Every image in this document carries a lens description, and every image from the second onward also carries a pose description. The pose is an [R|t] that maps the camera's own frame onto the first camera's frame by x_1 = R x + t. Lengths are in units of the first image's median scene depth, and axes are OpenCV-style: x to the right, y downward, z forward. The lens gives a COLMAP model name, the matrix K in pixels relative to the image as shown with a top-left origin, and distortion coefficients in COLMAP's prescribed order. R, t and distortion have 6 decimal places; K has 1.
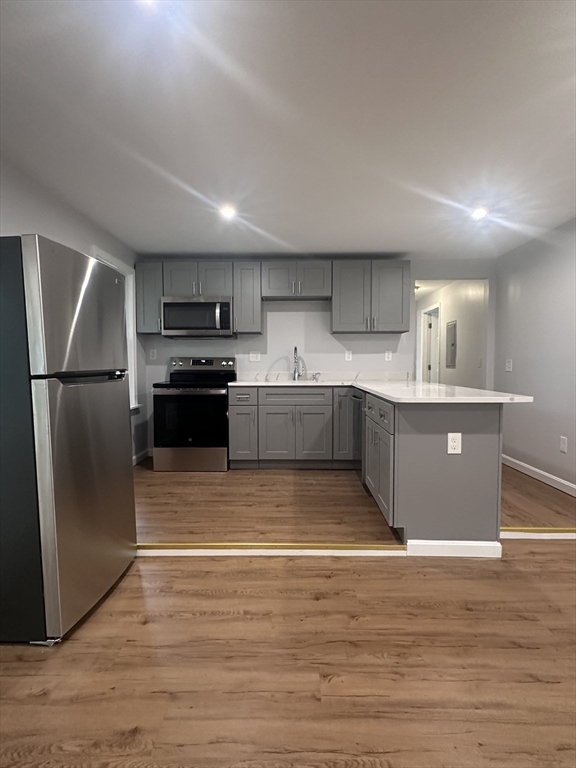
lens RADIAL K [[406.8, 0, 290.7], [0, 406.8, 384.1], [0, 0, 1]] dist [-0.003461, 0.001486]
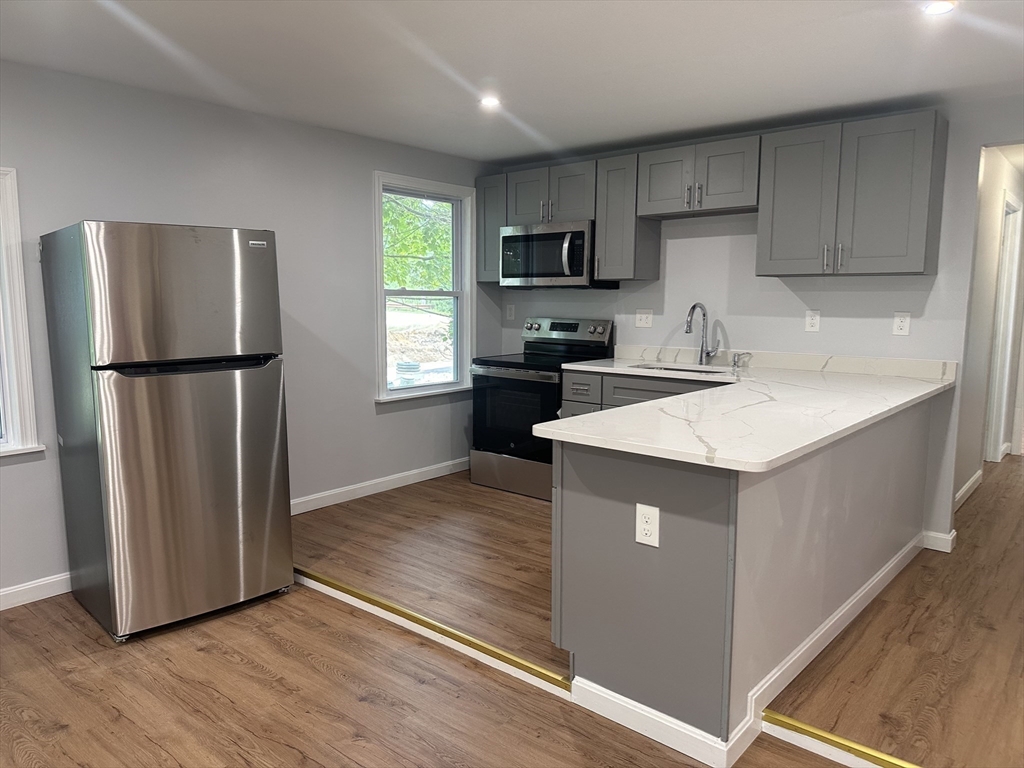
lens RADIAL K [[711.7, 0, 514.6], [0, 711.7, 373.4], [0, 0, 1]] dist [0.024532, -0.026816]
pose [[0.776023, 0.071664, -0.626620, 0.473899], [-0.036381, 0.996956, 0.068963, -0.061015], [0.629654, -0.030720, 0.776268, 0.103984]]
